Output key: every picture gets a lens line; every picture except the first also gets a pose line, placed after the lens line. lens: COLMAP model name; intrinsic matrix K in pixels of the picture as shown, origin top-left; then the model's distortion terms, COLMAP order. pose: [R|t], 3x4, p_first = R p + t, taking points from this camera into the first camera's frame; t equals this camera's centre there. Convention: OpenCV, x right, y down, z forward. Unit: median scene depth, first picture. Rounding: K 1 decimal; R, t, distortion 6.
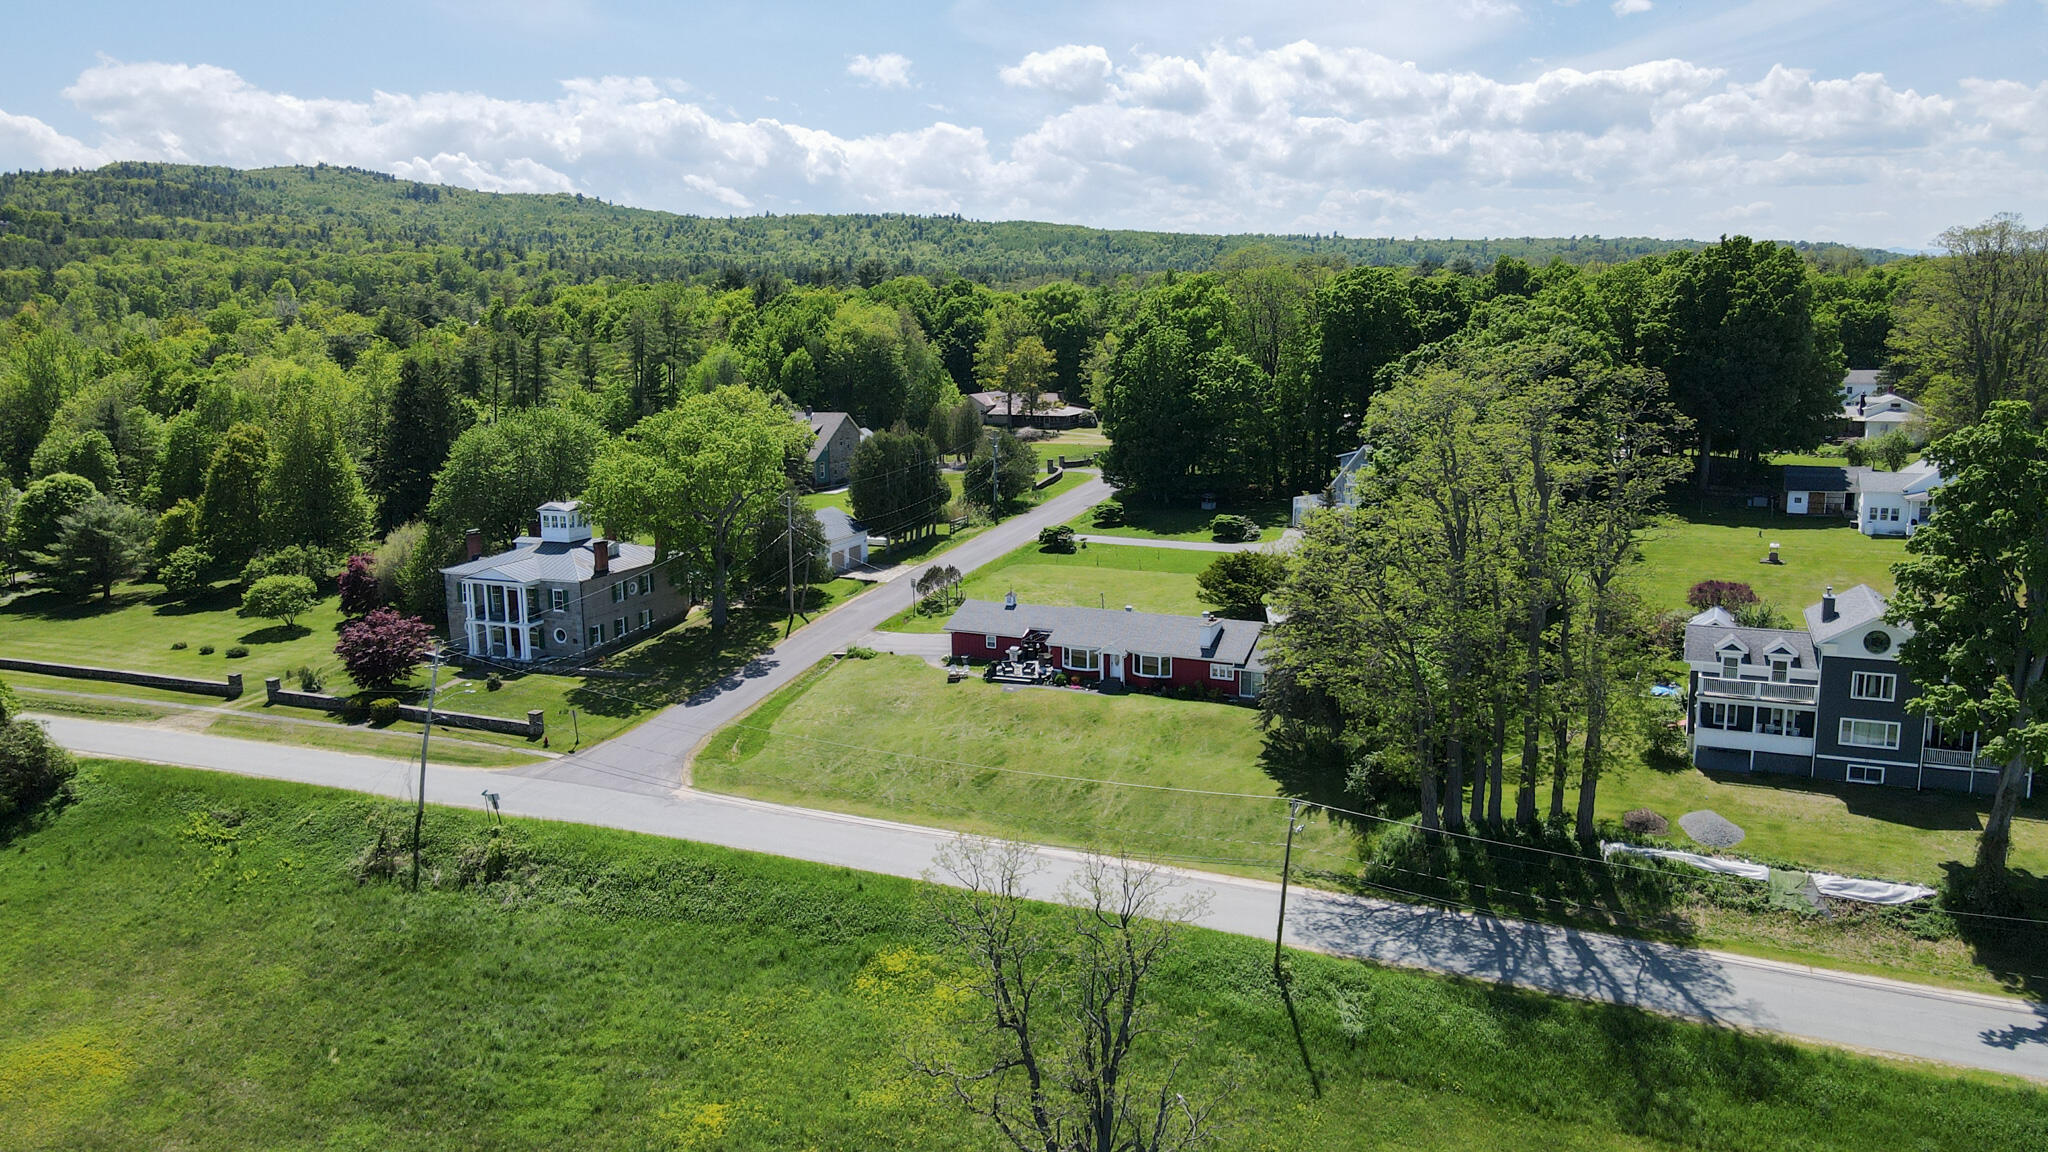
lens RADIAL K [[1615.7, 0, 1024.0], [0, 1615.7, 576.0], [0, 0, 1]] dist [-0.006695, 0.001934]
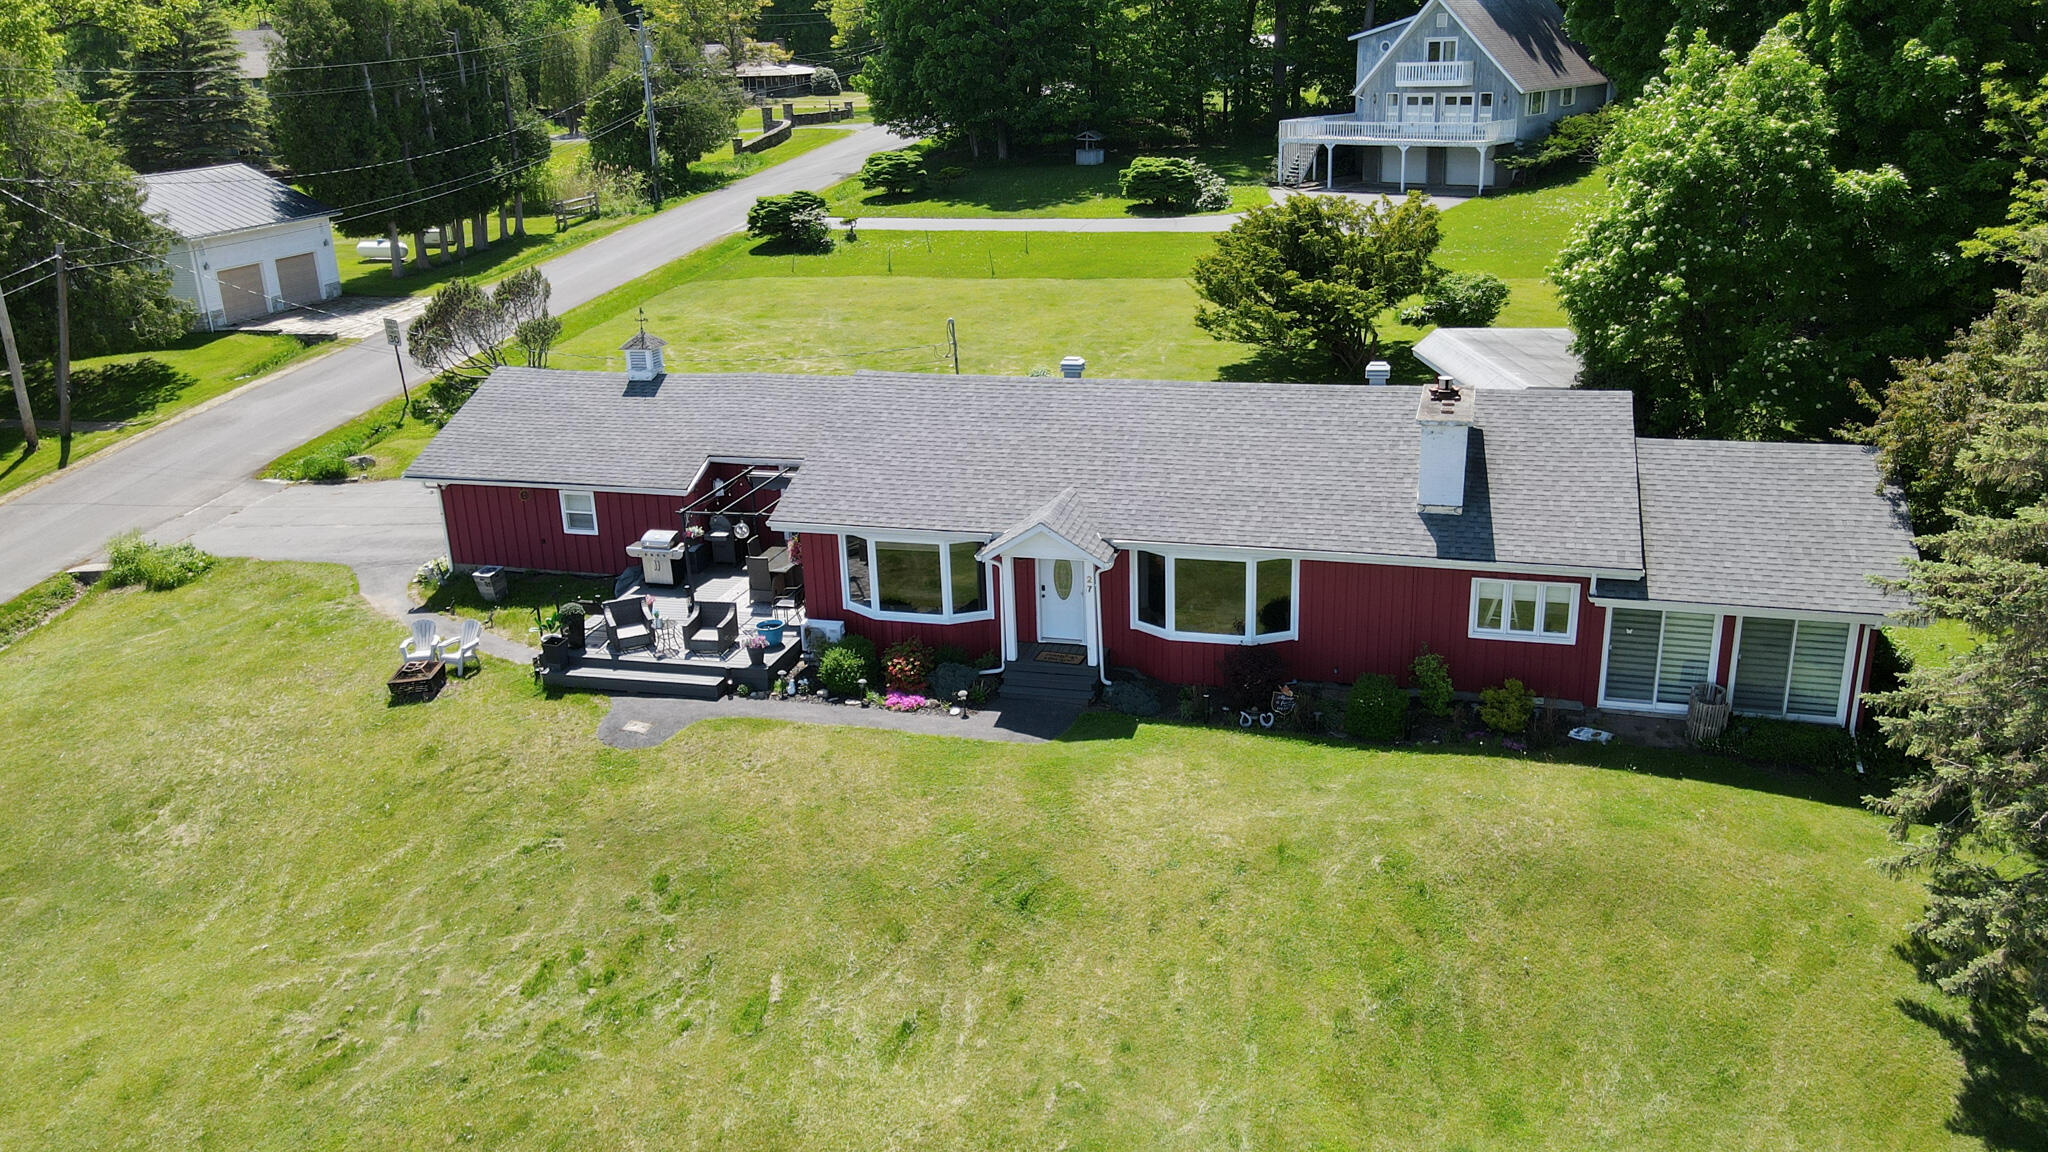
lens RADIAL K [[1615.7, 0, 1024.0], [0, 1615.7, 576.0], [0, 0, 1]] dist [-0.006695, 0.001934]
pose [[0.985760, -0.074296, 0.150853, 0.013528], [0.051943, 0.987764, 0.147054, 0.014494], [-0.159933, -0.137124, 0.977557, 0.732557]]
